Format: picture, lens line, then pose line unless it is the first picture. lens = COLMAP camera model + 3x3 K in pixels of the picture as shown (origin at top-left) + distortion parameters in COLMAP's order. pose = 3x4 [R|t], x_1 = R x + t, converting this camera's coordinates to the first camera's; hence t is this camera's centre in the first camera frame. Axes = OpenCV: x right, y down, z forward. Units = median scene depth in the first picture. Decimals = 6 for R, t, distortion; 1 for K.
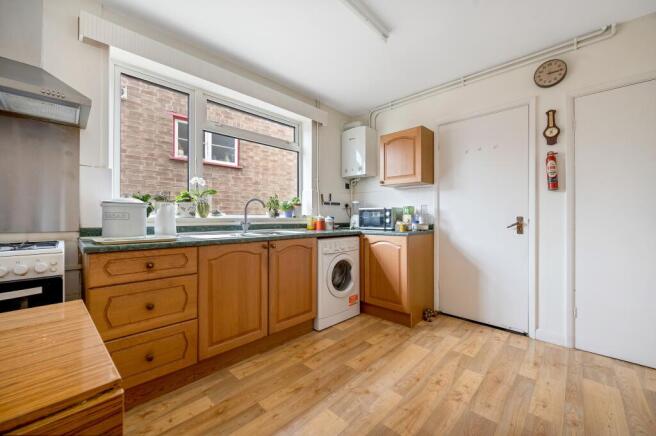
lens RADIAL K [[258.7, 0, 330.0], [0, 258.7, 220.7], [0, 0, 1]] dist [-0.000311, 0.000060]
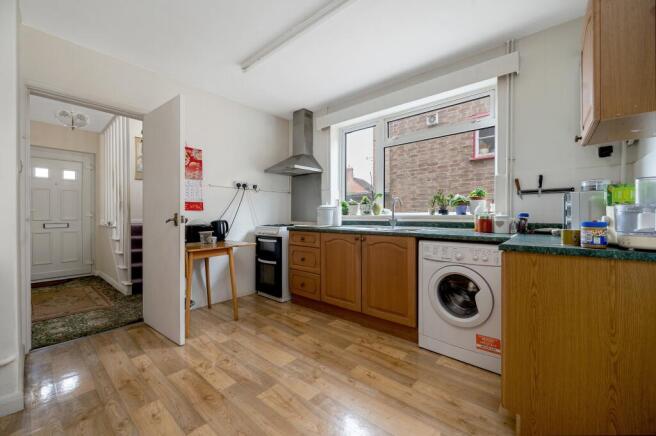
lens RADIAL K [[258.7, 0, 330.0], [0, 258.7, 220.7], [0, 0, 1]] dist [-0.000311, 0.000060]
pose [[0.065161, 0.020322, -0.997668, 0.875835], [-0.010328, 0.999753, 0.019690, -0.007428], [0.997821, 0.009021, 0.065355, 0.713947]]
